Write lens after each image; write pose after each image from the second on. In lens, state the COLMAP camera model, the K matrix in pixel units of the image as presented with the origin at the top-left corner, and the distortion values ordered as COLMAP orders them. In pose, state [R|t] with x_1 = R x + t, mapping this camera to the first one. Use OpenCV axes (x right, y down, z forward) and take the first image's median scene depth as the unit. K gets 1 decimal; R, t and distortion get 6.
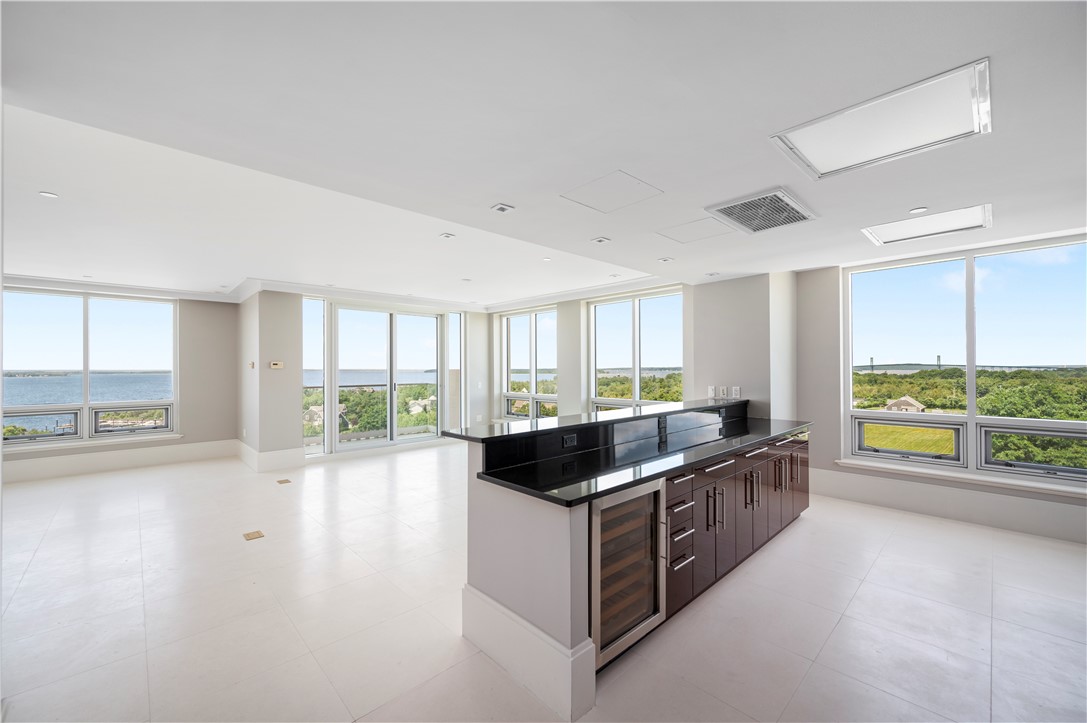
lens RADIAL K [[442.8, 0, 534.9], [0, 442.8, 365.4], [0, 0, 1]] dist [0.001429, -0.000444]
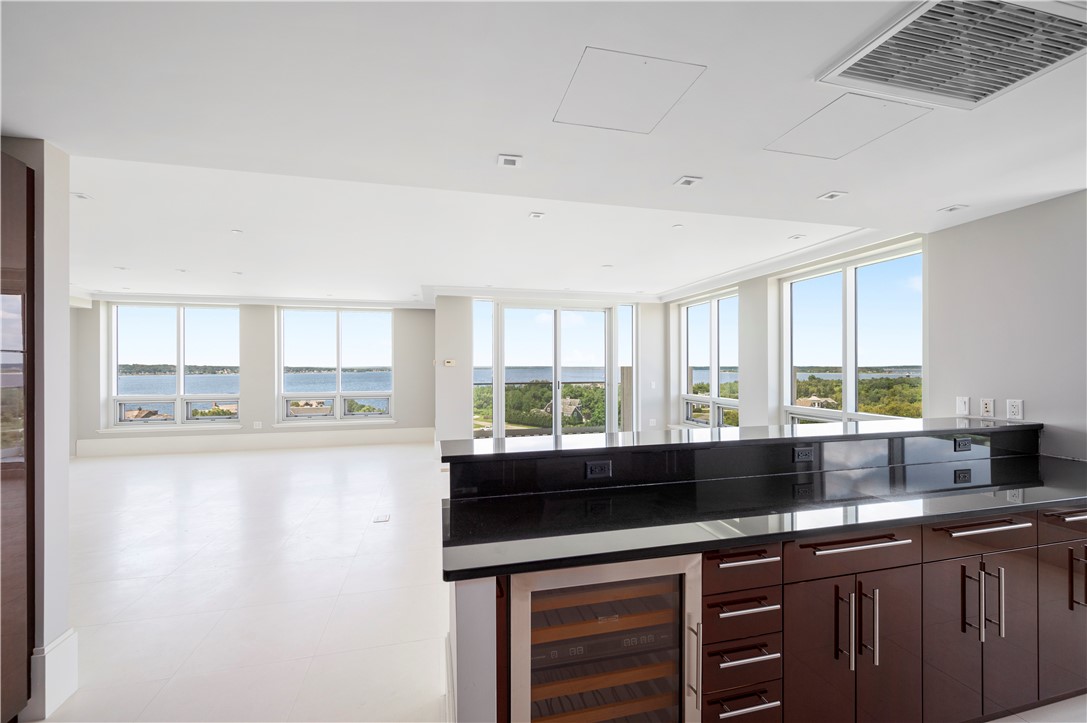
lens RADIAL K [[442.8, 0, 539.5], [0, 442.8, 366.2], [0, 0, 1]] dist [0.001429, -0.000444]
pose [[0.868928, 0.002013, -0.494934, 0.149156], [0.001672, 0.999974, 0.007004, 0.000144], [0.494936, -0.006914, 0.868902, 0.145417]]
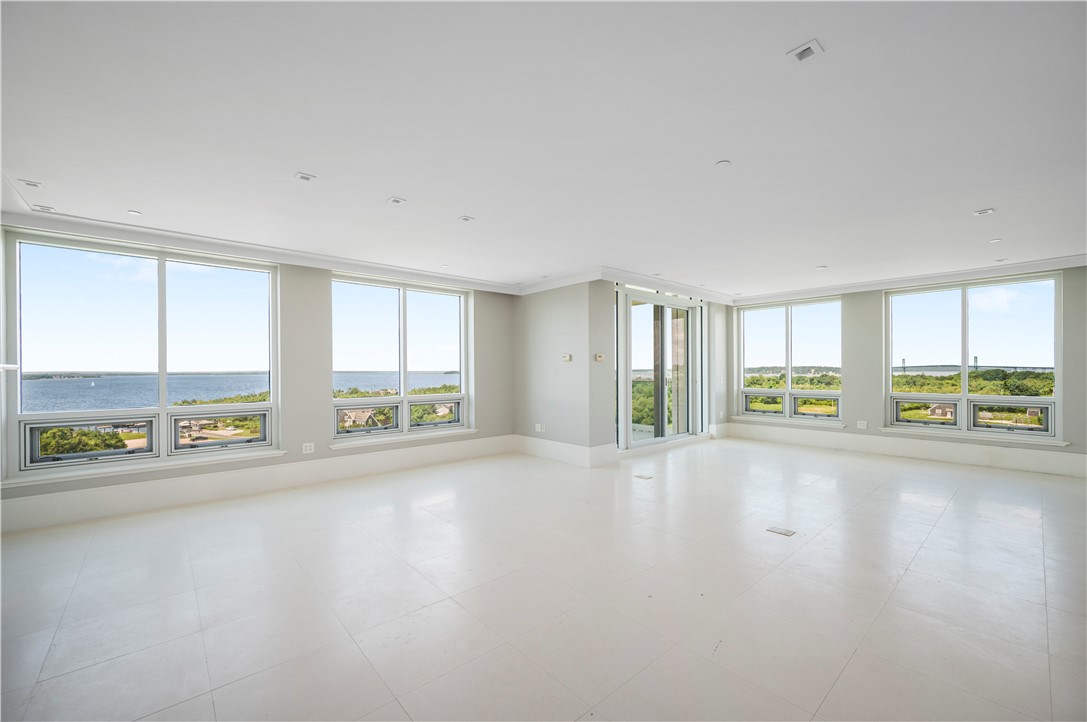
lens RADIAL K [[442.8, 0, 510.6], [0, 442.8, 364.6], [0, 0, 1]] dist [0.001429, -0.000444]
pose [[0.999319, -0.000756, -0.036878, -0.703819], [0.000486, 0.999973, -0.007329, 0.021229], [0.036882, 0.007306, 0.999293, 0.018845]]
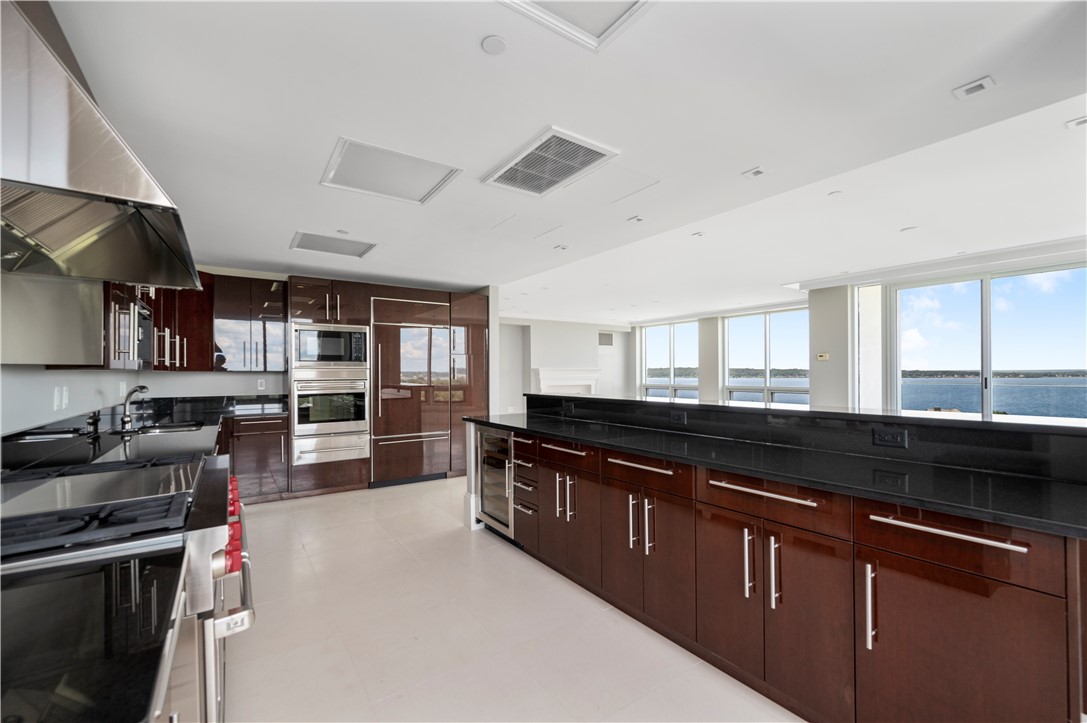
lens RADIAL K [[461.7, 0, 536.1], [0, 461.7, 369.4], [0, 0, 1]] dist [0.004073, 0.000236]
pose [[-0.178270, -0.002424, -0.983979, 0.611280], [0.009201, 0.999949, -0.004131, 0.026091], [0.983939, -0.009790, -0.178238, 0.491275]]
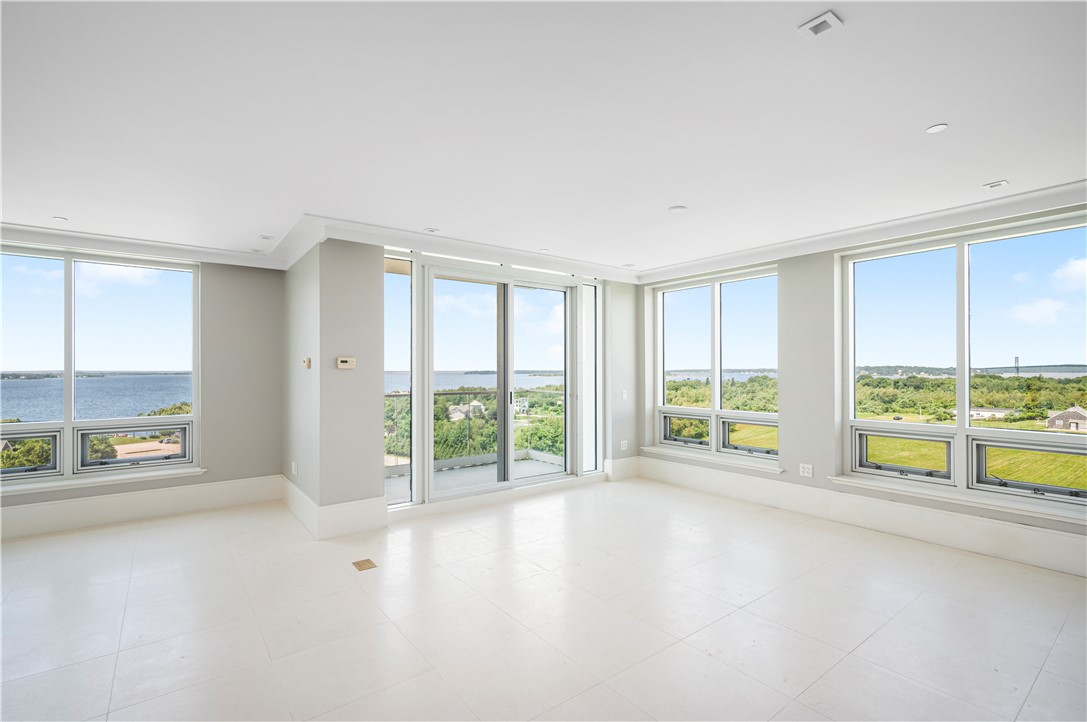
lens RADIAL K [[489.3, 0, 524.1], [0, 489.3, 365.9], [0, 0, 1]] dist [0.001134, 0.001505]
pose [[0.994016, 0.000333, -0.109239, -0.248532], [-0.000540, 0.999998, -0.001868, 0.004122], [0.109238, 0.001916, 0.994014, 0.332624]]
